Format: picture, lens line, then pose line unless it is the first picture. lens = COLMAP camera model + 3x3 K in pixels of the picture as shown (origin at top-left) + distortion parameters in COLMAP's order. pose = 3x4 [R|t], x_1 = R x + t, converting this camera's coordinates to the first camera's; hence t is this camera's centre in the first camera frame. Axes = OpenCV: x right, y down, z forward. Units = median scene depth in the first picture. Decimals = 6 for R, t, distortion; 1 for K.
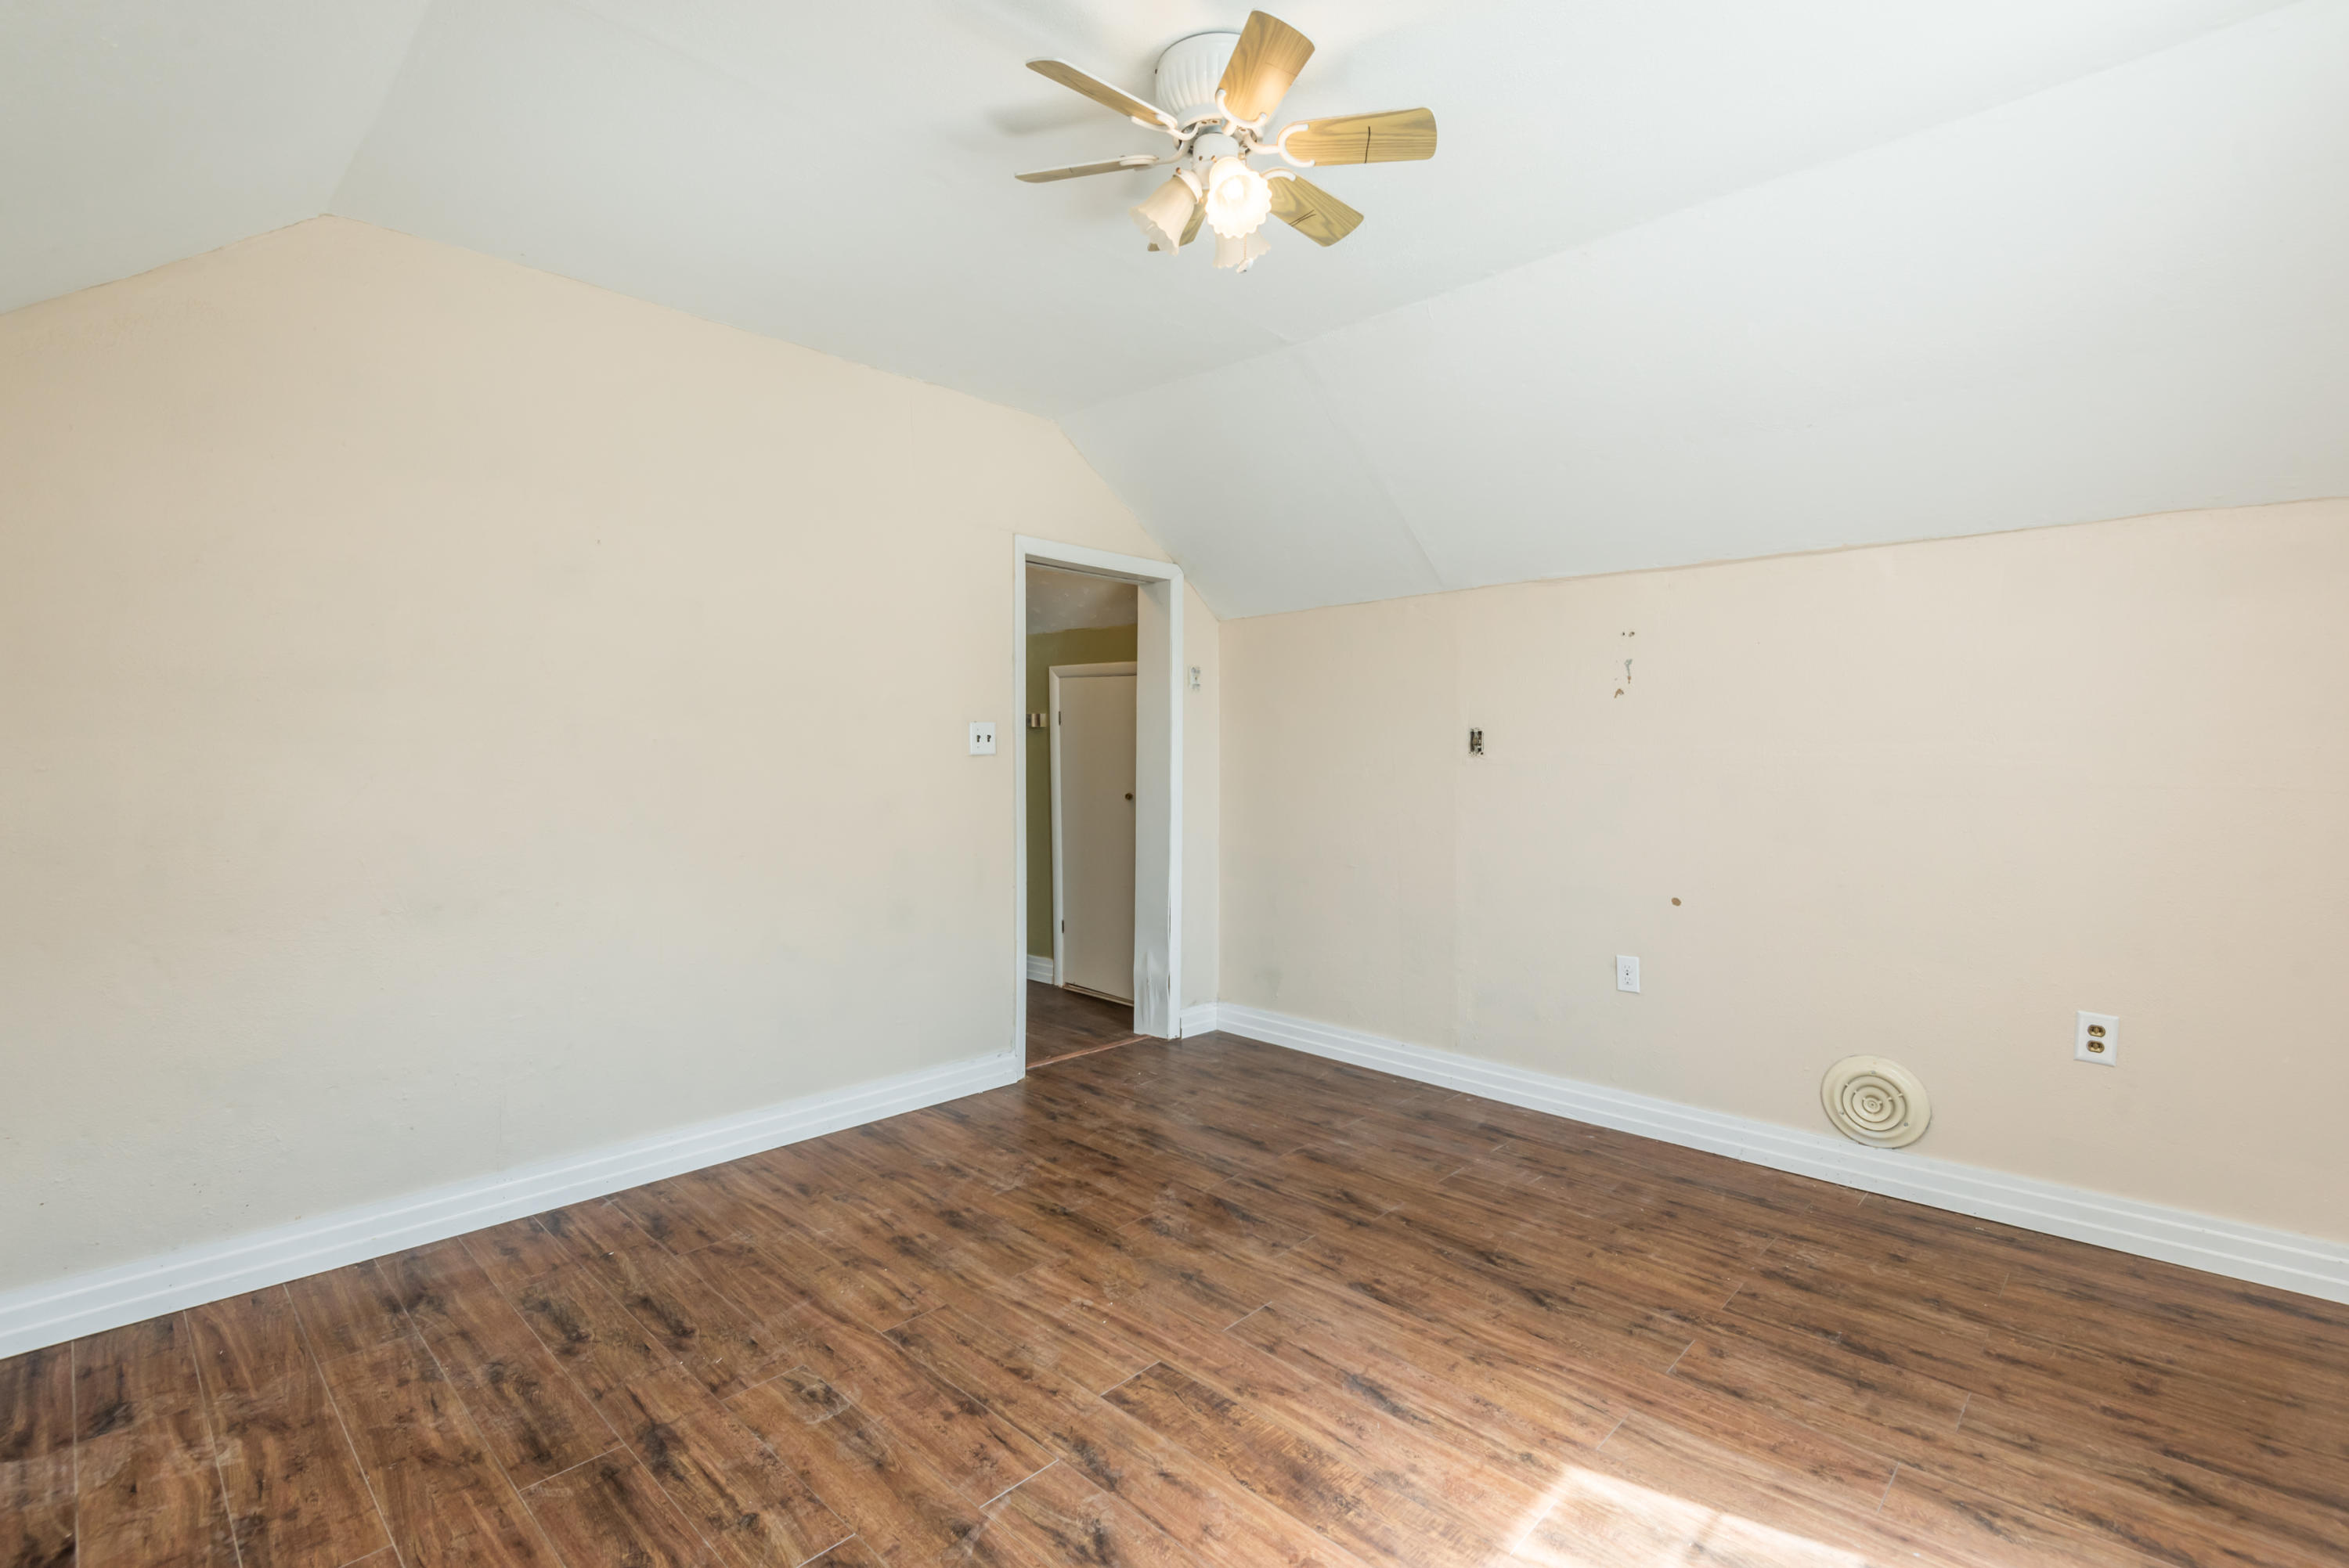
lens RADIAL K [[1070.6, 0, 1176.1], [0, 1070.6, 775.2], [0, 0, 1]] dist [0.016803, -0.003234]
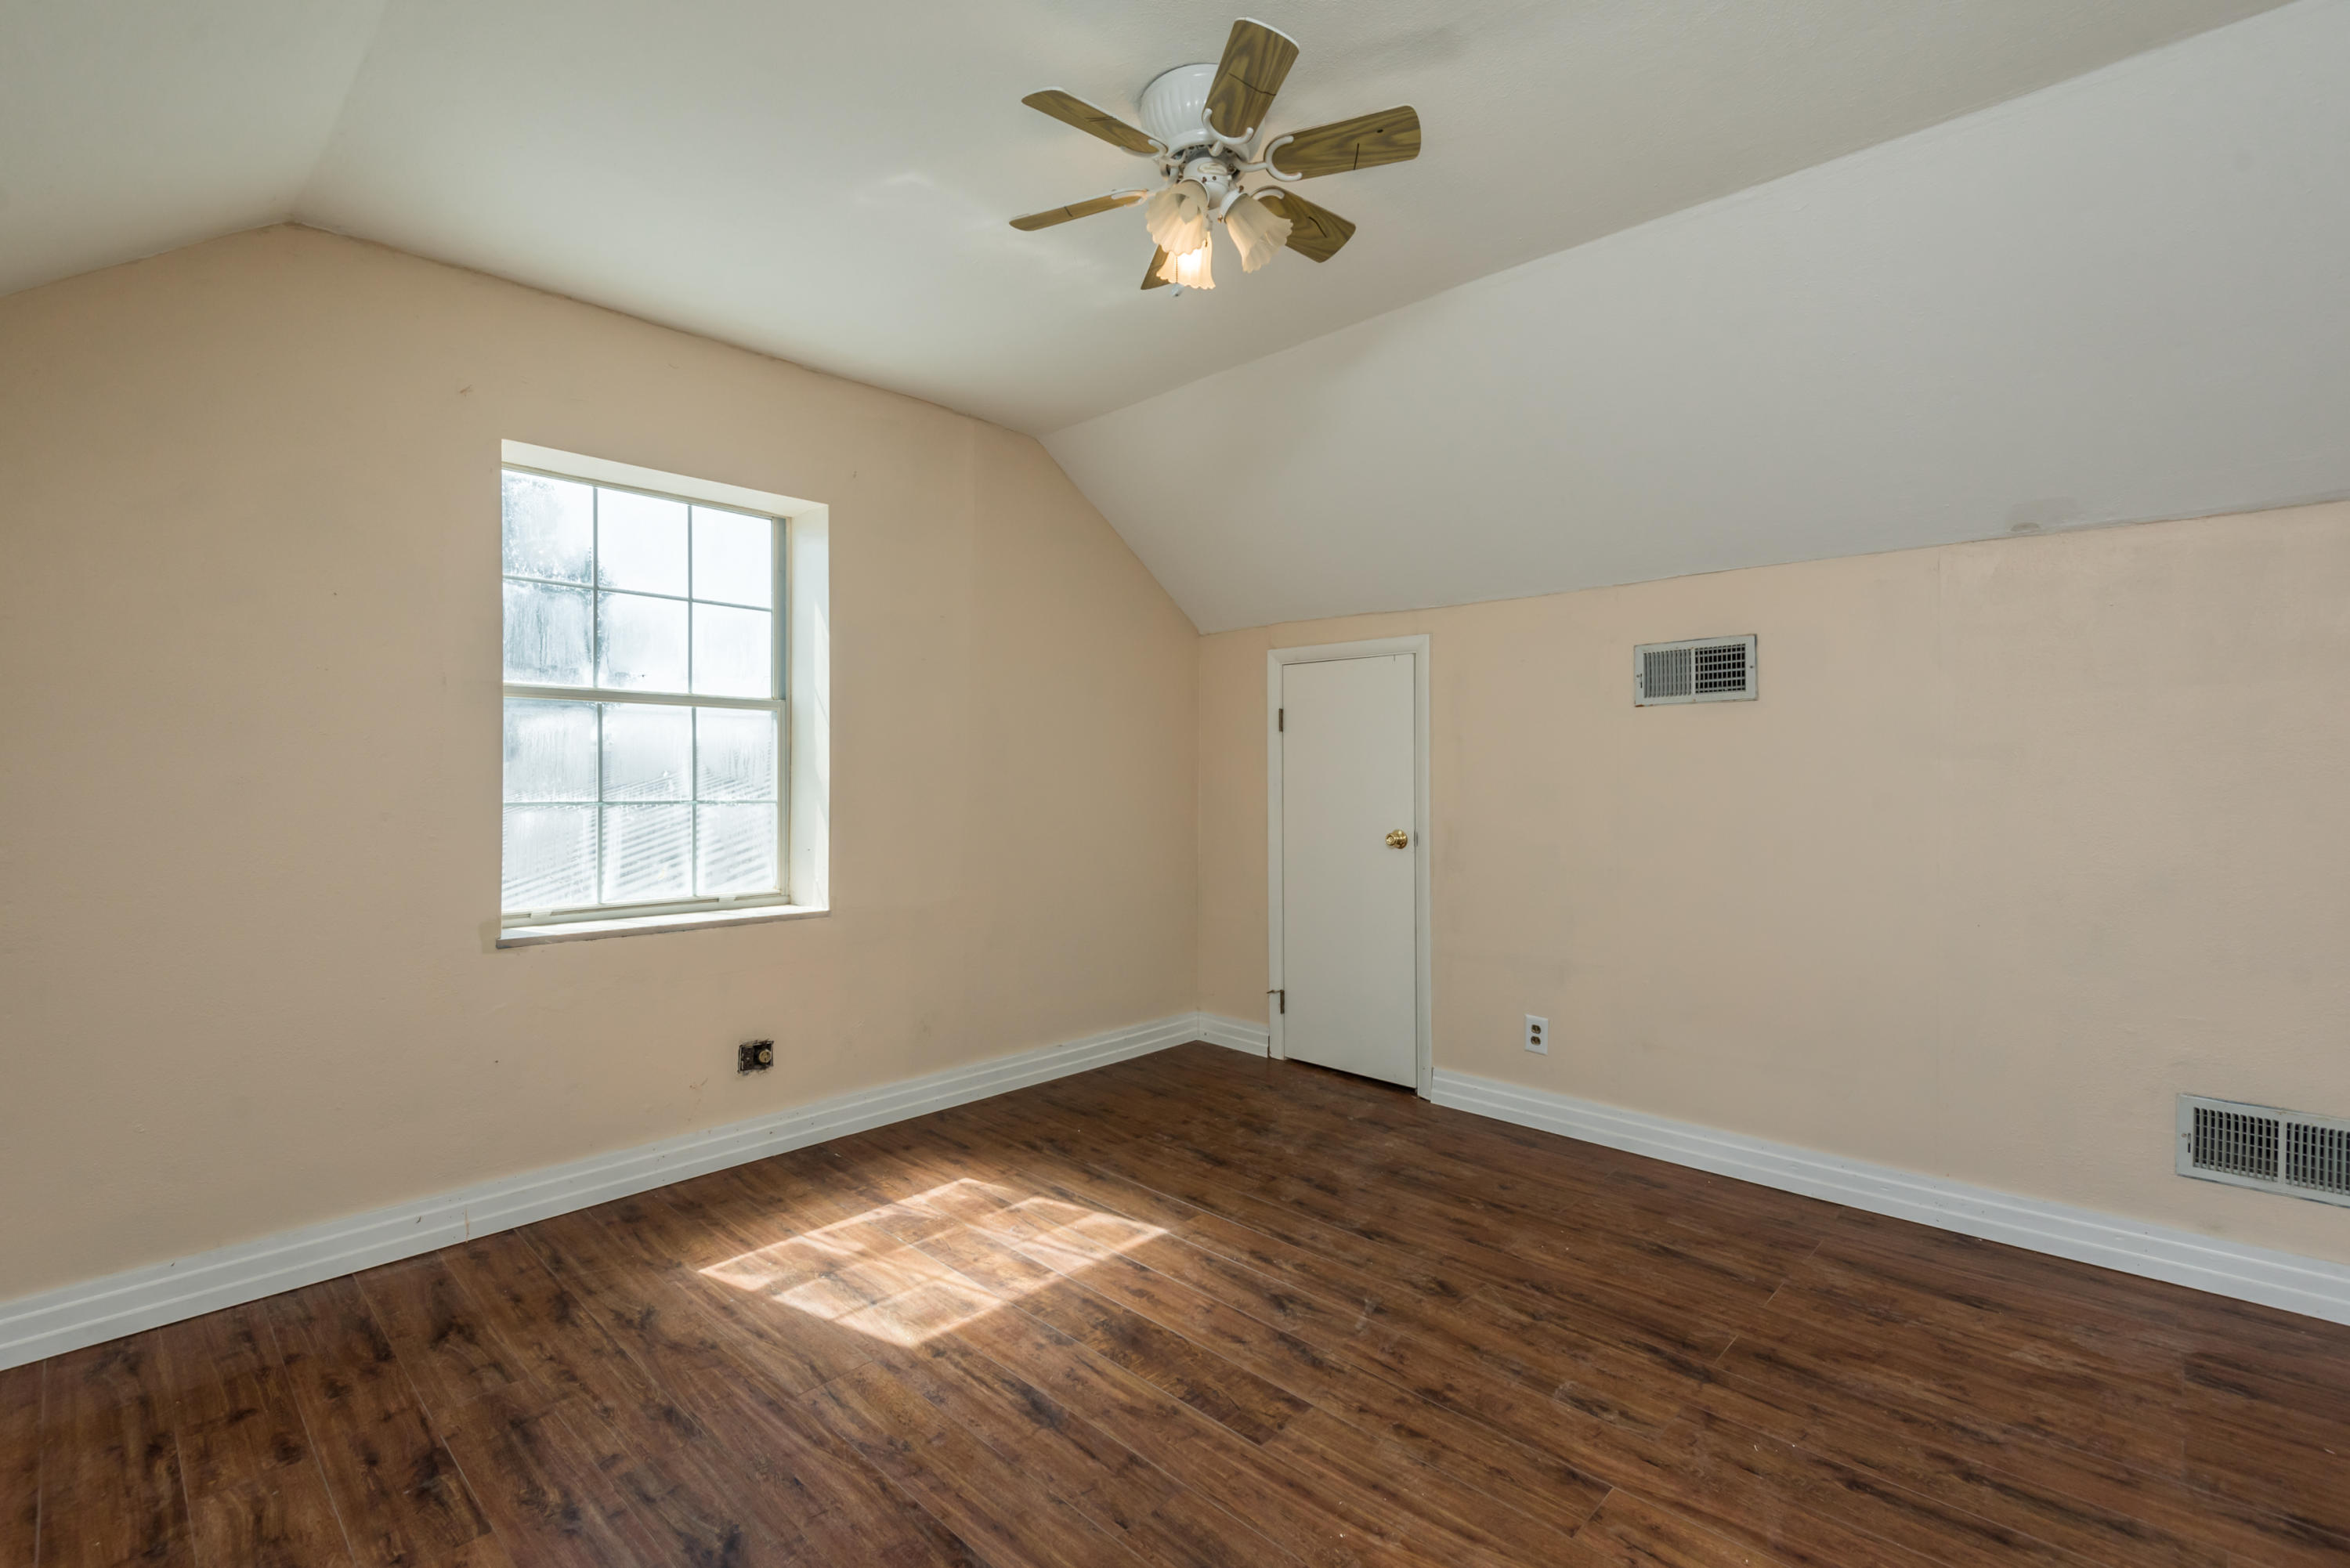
lens RADIAL K [[1071.1, 0, 1174.1], [0, 1071.1, 777.7], [0, 0, 1]] dist [0.016803, -0.003234]
pose [[-0.999975, -0.005626, 0.004350, 0.058645], [-0.005507, 0.999620, 0.027020, -0.034300], [-0.004500, 0.026995, -0.999625, 1.984892]]
